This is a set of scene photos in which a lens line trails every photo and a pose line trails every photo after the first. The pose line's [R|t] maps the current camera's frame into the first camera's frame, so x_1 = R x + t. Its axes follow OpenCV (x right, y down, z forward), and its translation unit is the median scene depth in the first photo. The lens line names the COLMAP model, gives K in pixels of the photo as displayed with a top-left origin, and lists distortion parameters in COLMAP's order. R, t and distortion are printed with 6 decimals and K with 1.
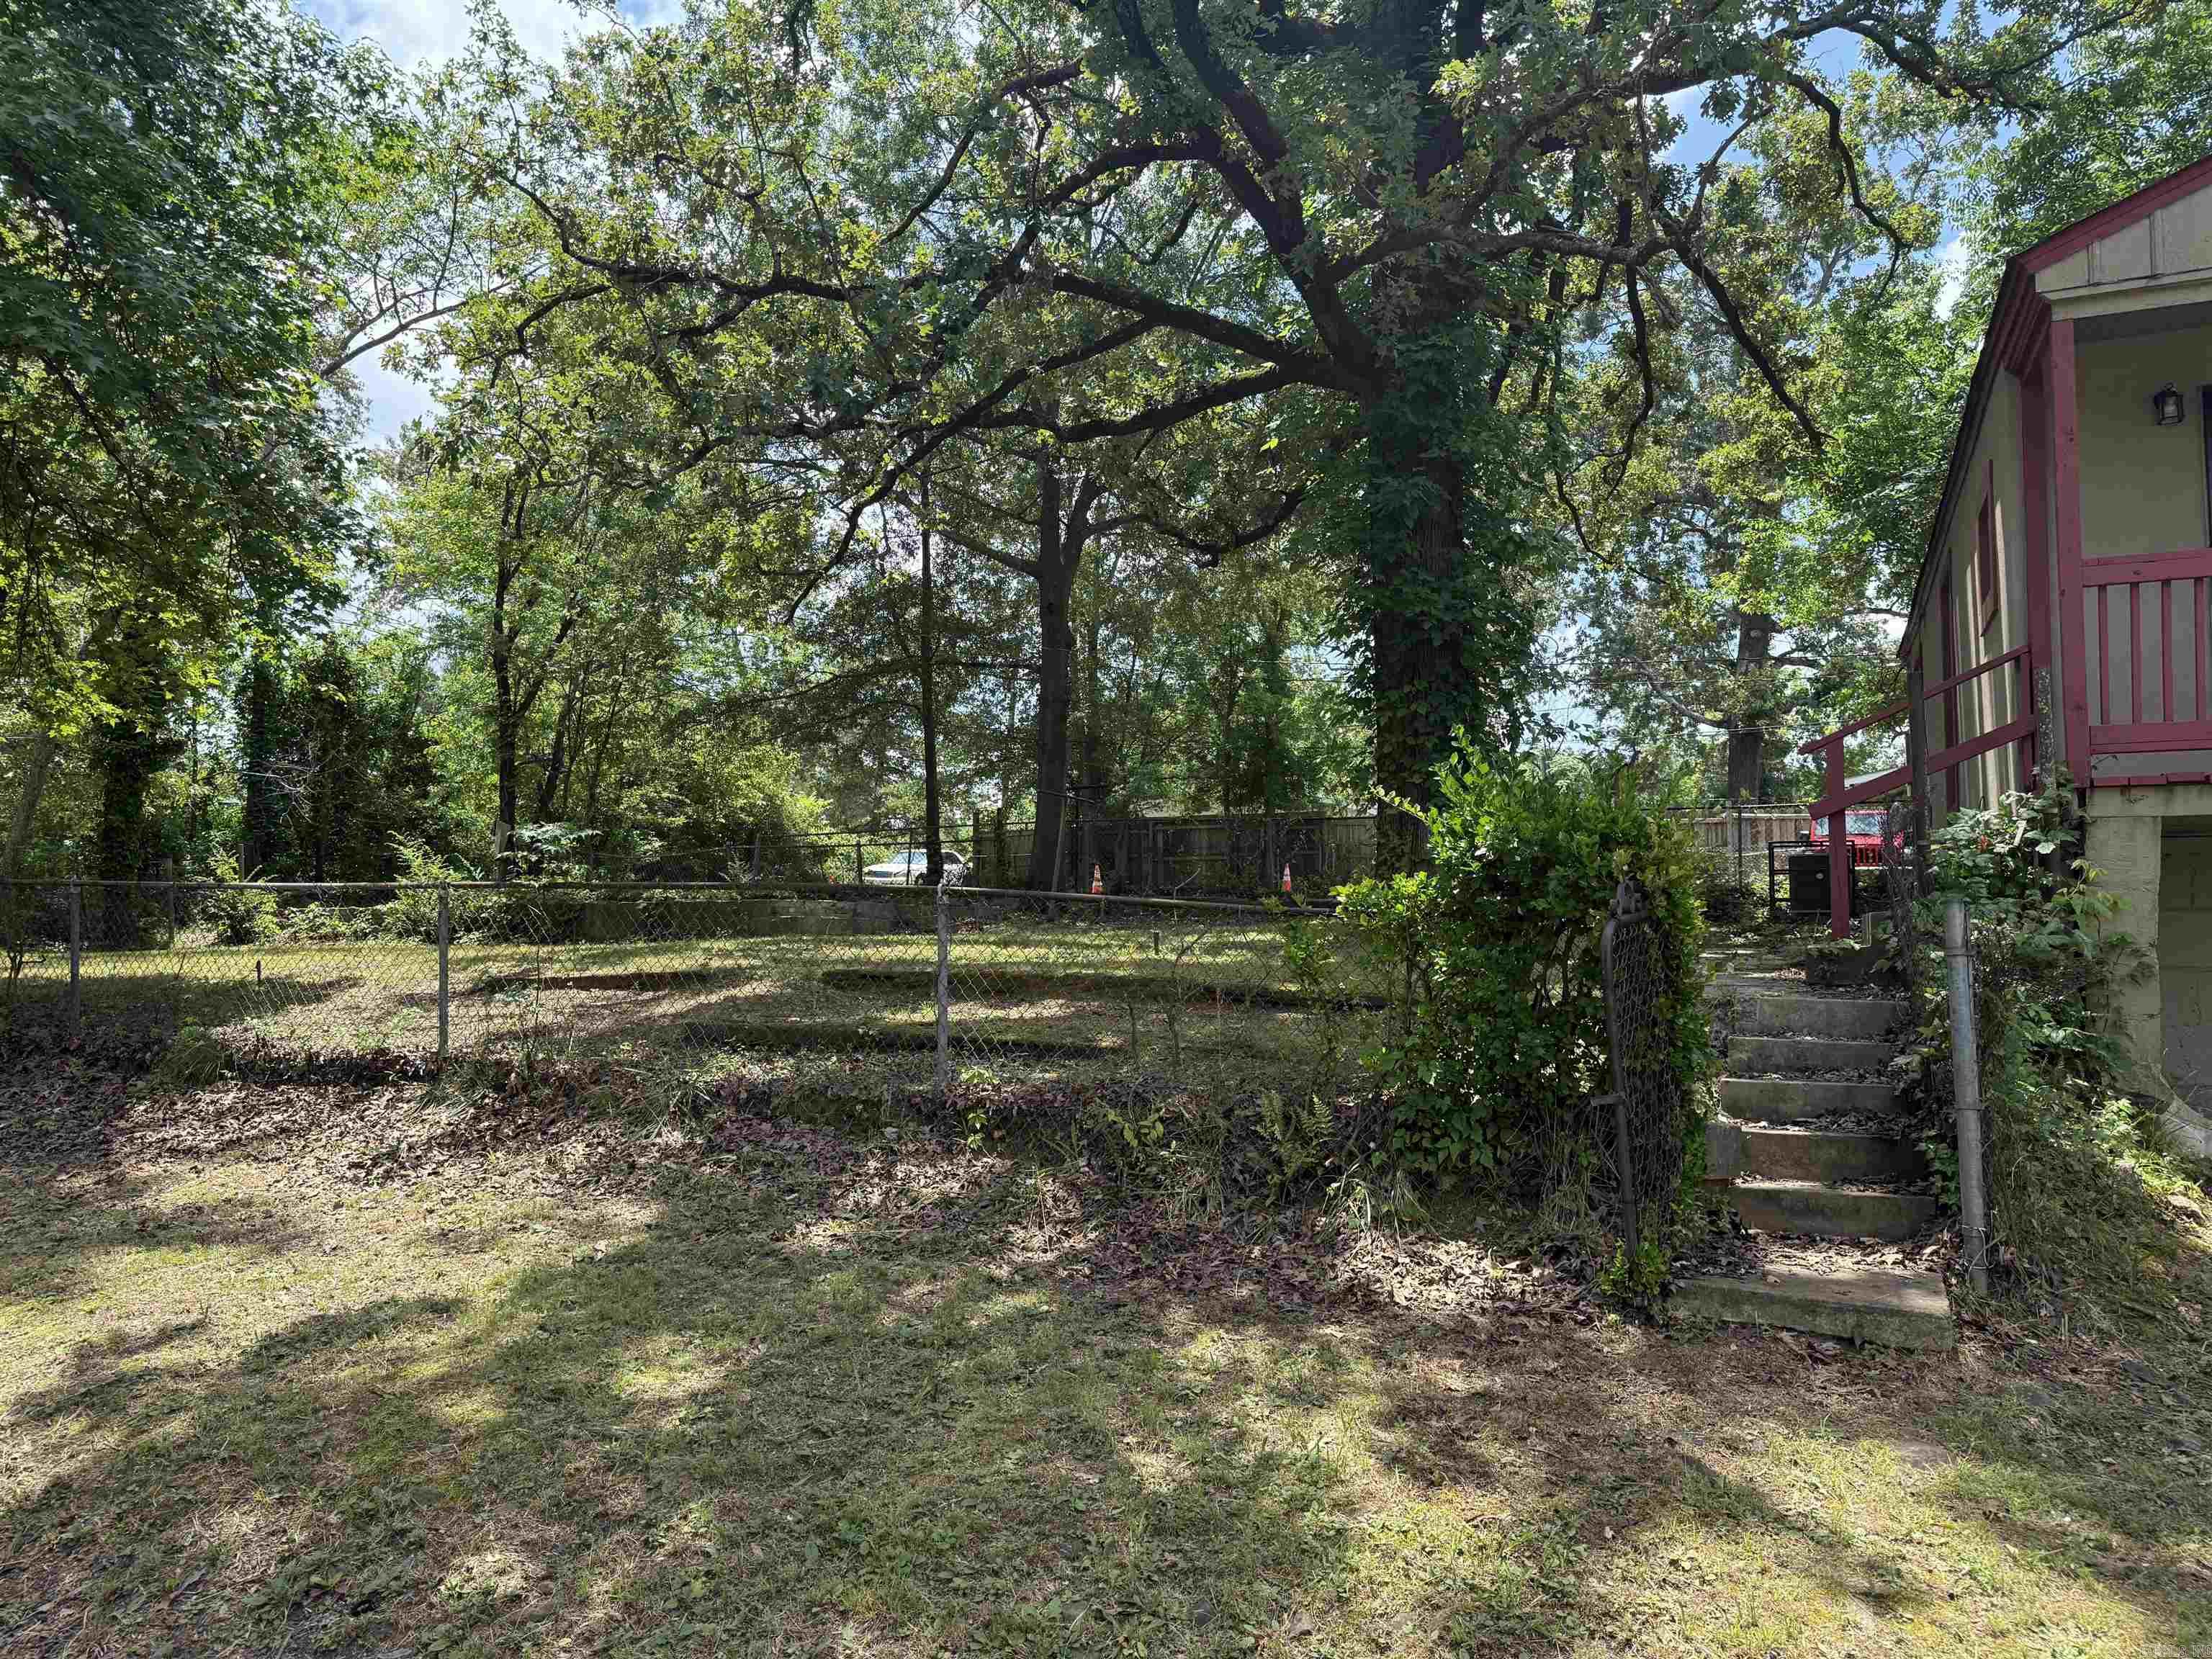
lens RADIAL K [[1532.1, 0, 1106.0], [0, 1532.1, 829.5], [0, 0, 1]] dist [0.000991, -0.000191]
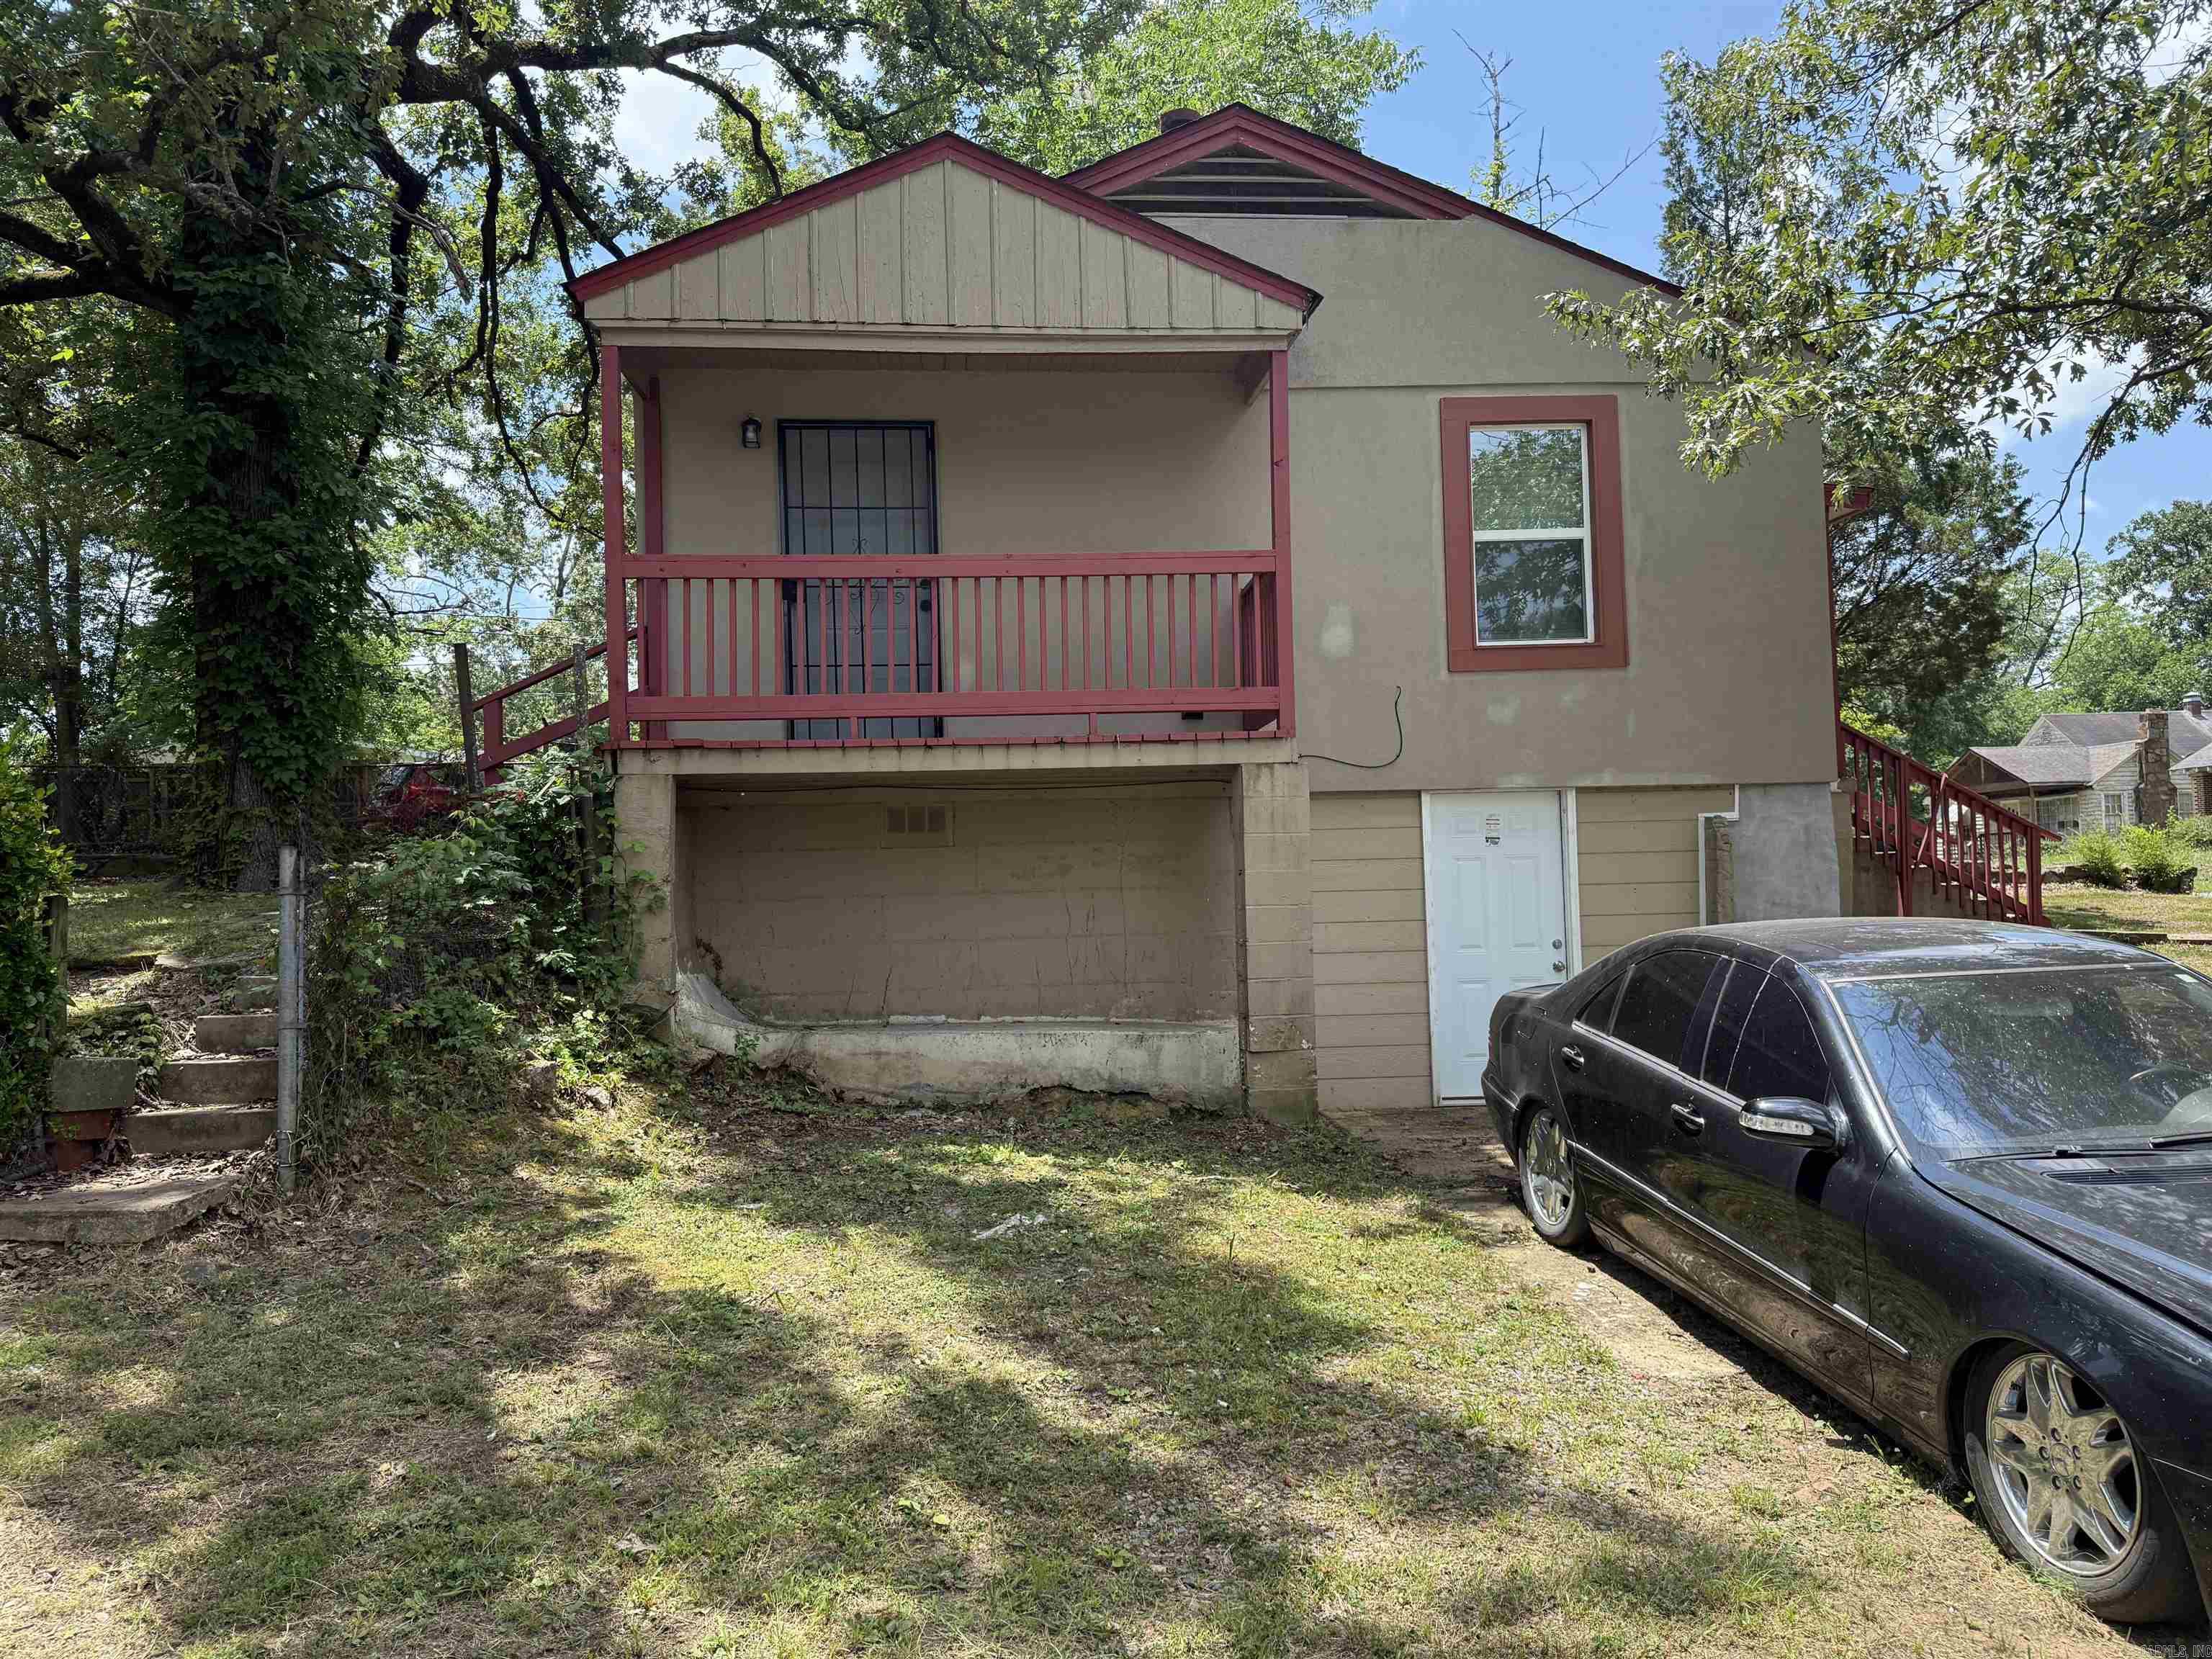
lens RADIAL K [[1532.1, 0, 1106.0], [0, 1532.1, 829.5], [0, 0, 1]] dist [0.000991, -0.000191]
pose [[0.867992, -0.004510, 0.496558, 0.339585], [-0.009788, 0.999609, 0.026190, -0.000263], [-0.496482, -0.027593, 0.867608, -0.184290]]
